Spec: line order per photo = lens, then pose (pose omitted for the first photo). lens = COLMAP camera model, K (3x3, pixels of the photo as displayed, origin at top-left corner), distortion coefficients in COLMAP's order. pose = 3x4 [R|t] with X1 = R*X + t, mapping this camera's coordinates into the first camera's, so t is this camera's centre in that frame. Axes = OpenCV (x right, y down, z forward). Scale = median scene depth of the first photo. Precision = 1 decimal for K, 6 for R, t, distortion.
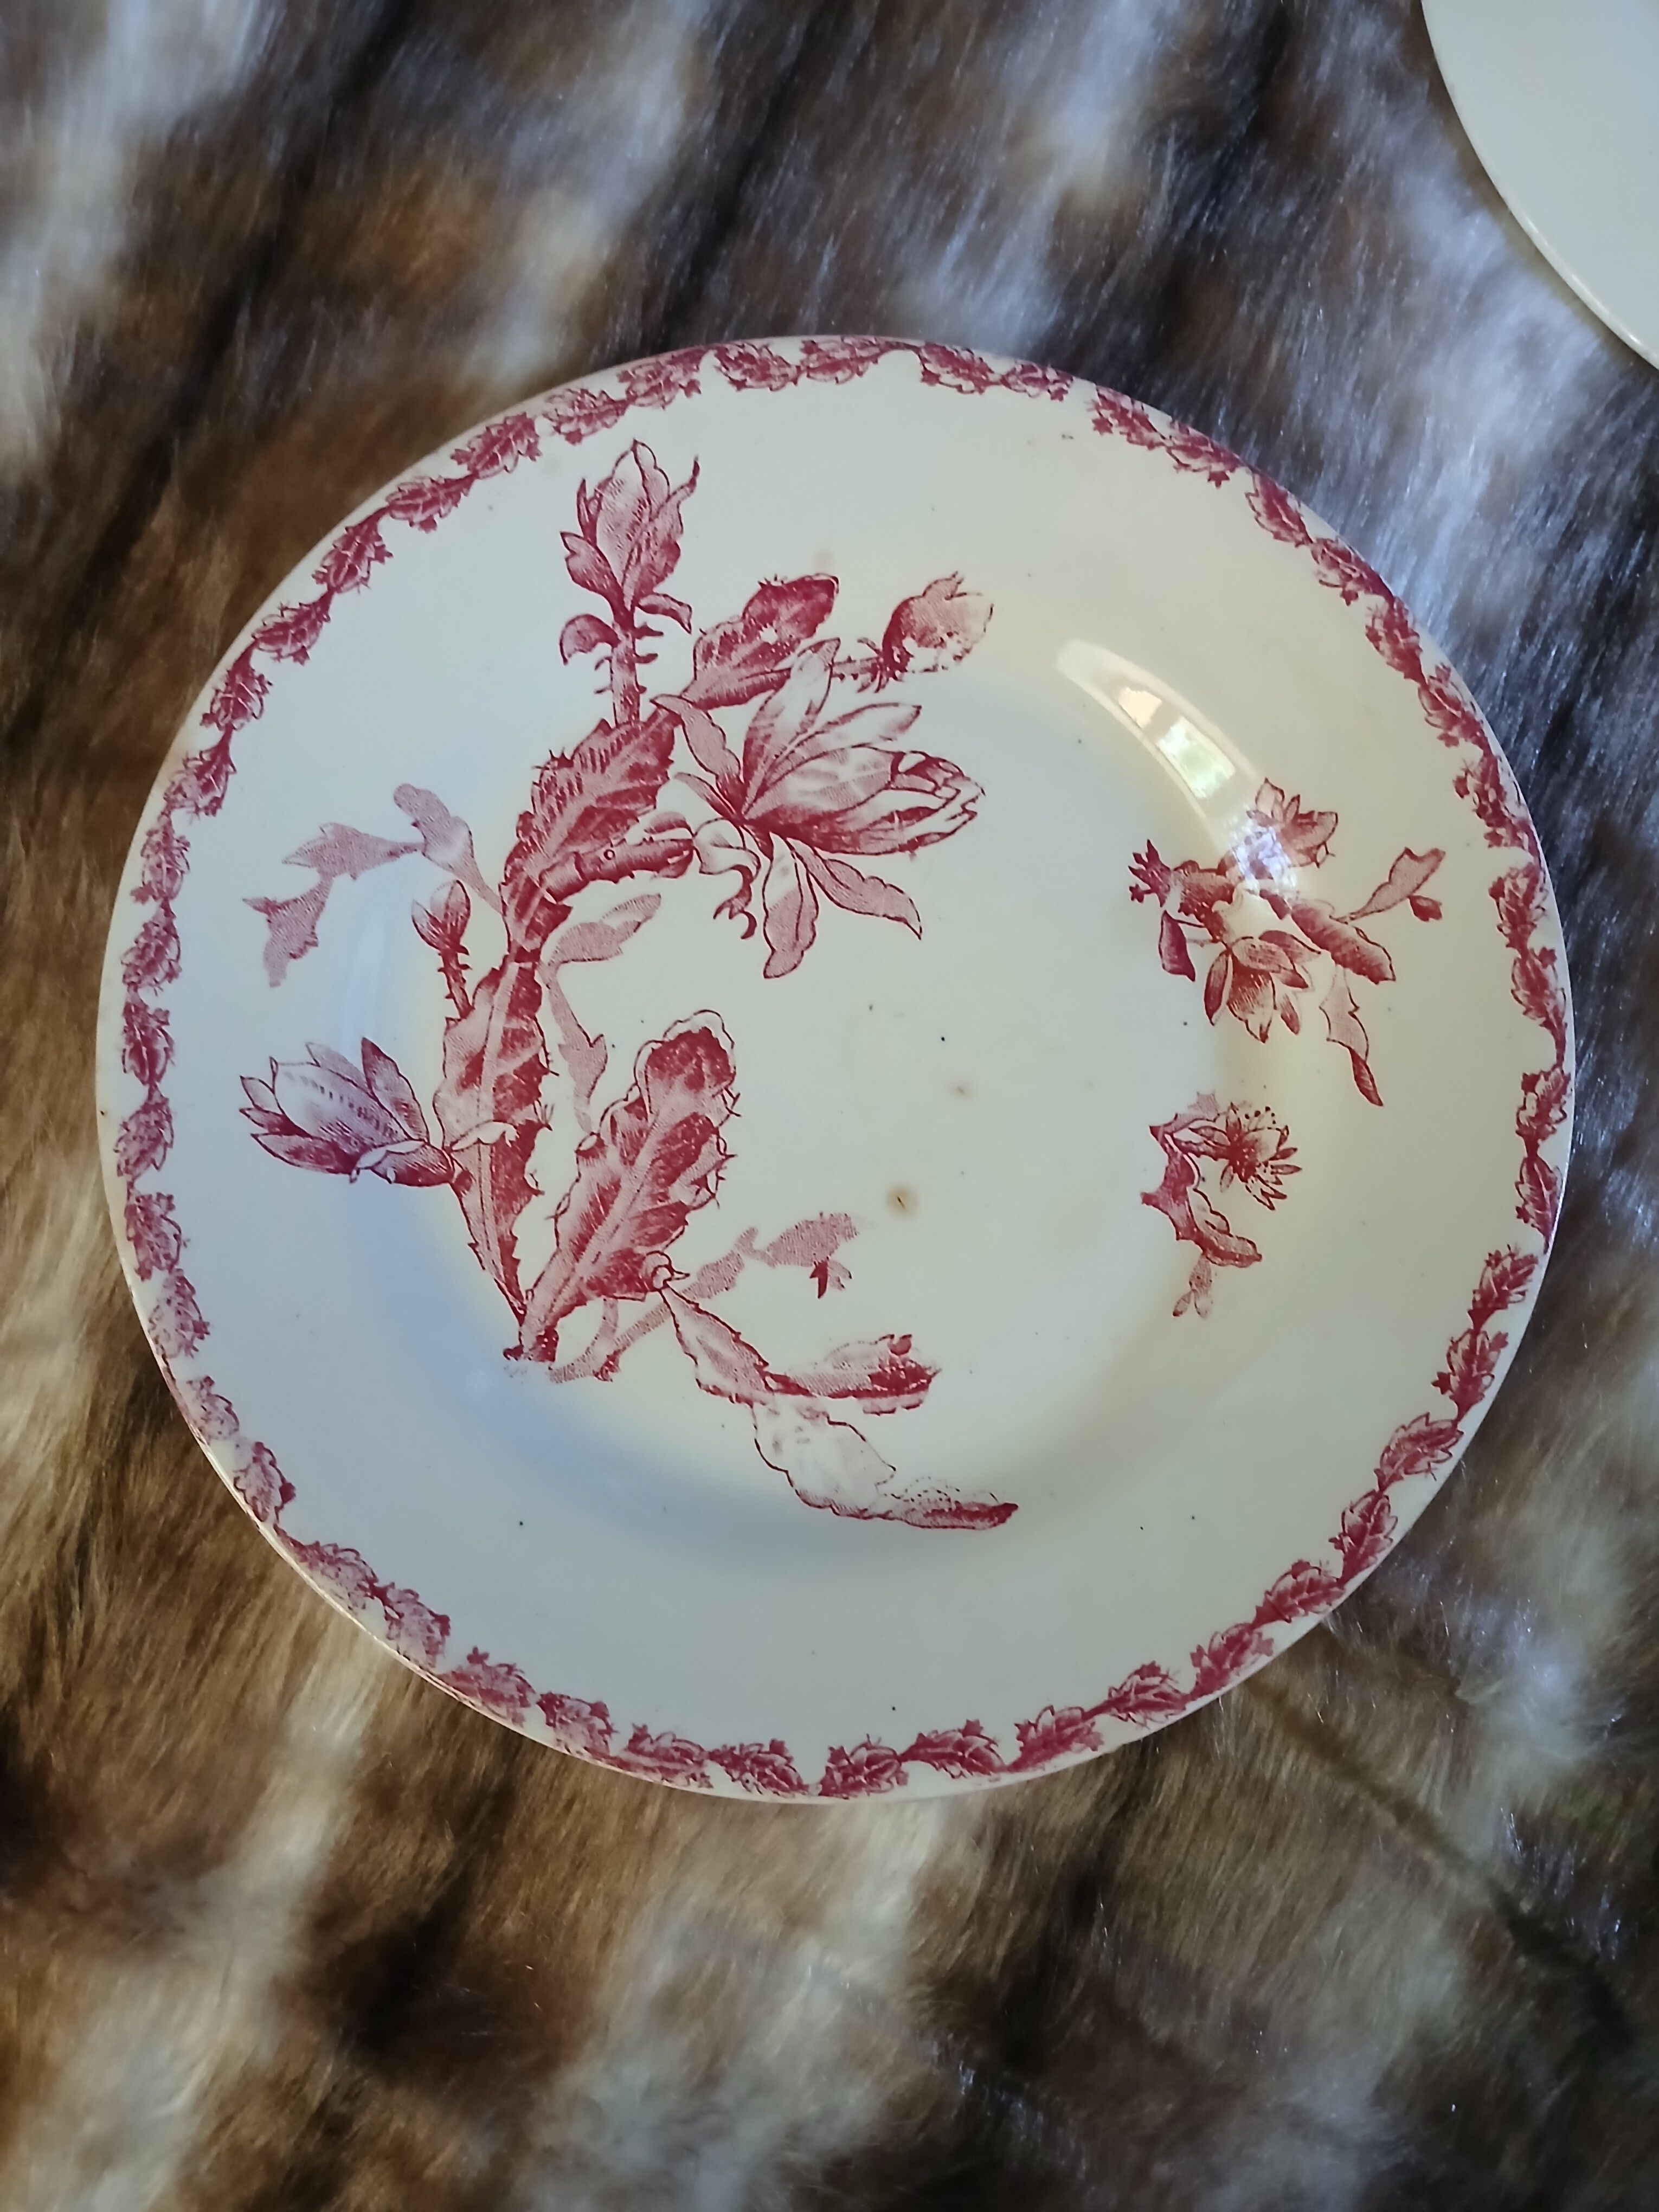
lens RADIAL K [[1685.8, 0, 826.7], [0, 1685.8, 1086.4], [0, 0, 1]] dist [0.034278, 0.005514]
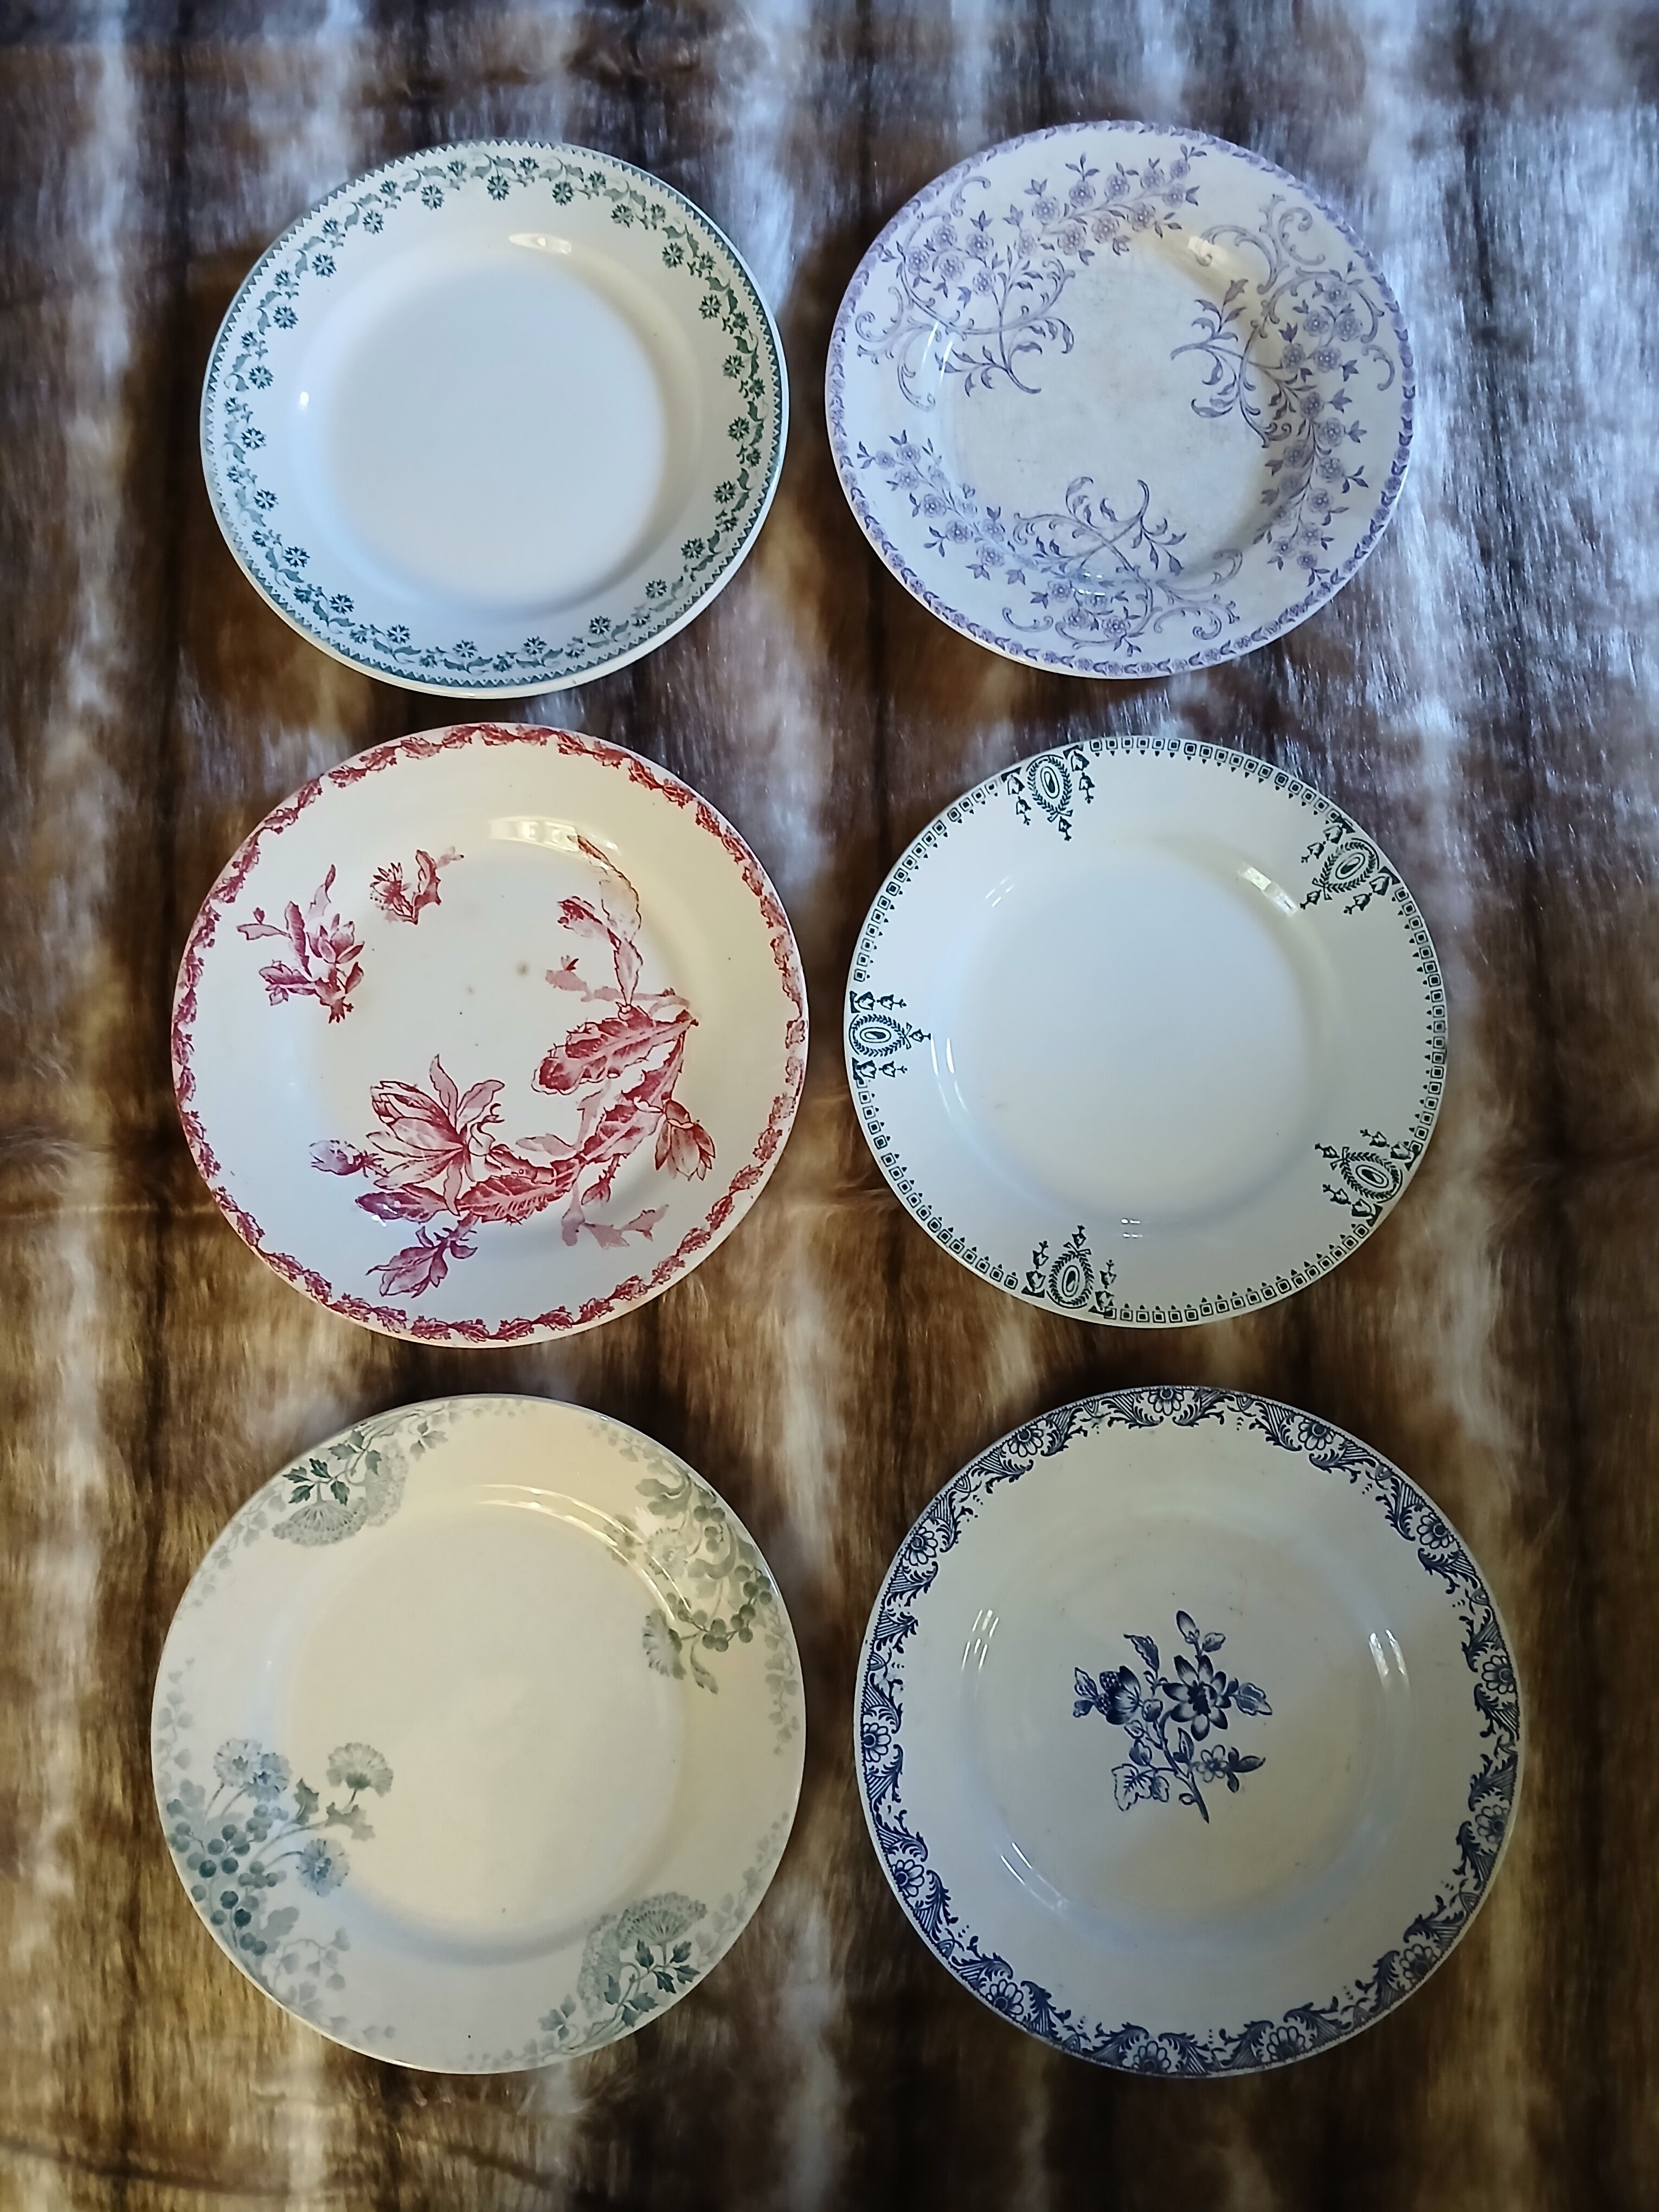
lens RADIAL K [[1866.4, 0, 829.5], [0, 1866.4, 1106.0], [0, 0, 1]] dist [0.143969, -0.186716]
pose [[-0.774688, -0.625364, 0.093688, -0.623152], [0.630370, -0.752053, 0.192483, -0.294051], [-0.049914, 0.208173, 0.976818, -1.431793]]
